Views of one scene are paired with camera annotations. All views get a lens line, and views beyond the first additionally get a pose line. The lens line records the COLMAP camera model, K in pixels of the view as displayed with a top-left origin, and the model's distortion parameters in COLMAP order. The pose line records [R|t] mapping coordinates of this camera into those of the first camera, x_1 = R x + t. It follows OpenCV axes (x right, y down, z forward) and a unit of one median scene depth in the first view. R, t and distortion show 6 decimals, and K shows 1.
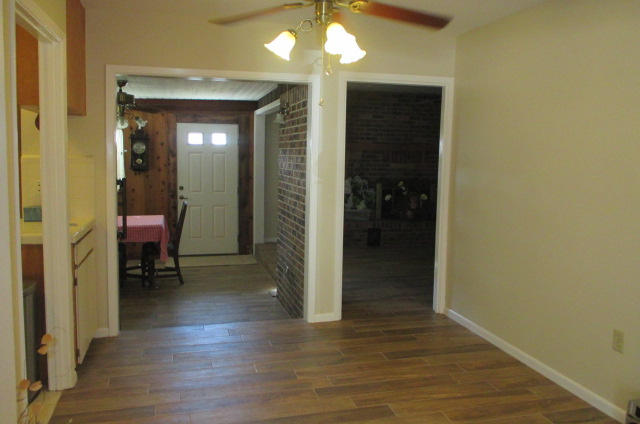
lens RADIAL K [[534.0, 0, 321.2], [0, 534.0, 211.8], [0, 0, 1]] dist [-0.064363, -0.002165]
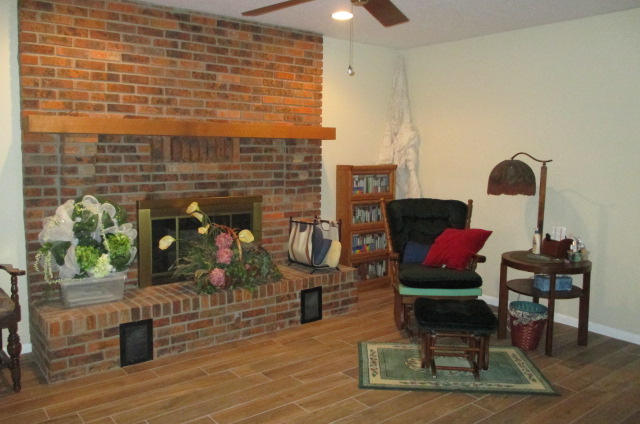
lens RADIAL K [[534.0, 0, 321.8], [0, 534.0, 209.6], [0, 0, 1]] dist [-0.064363, -0.002165]
pose [[0.920207, -0.051536, 0.388025, 0.074855], [0.049341, 0.998660, 0.015625, -0.053581], [-0.388311, 0.004768, 0.921516, 0.545124]]
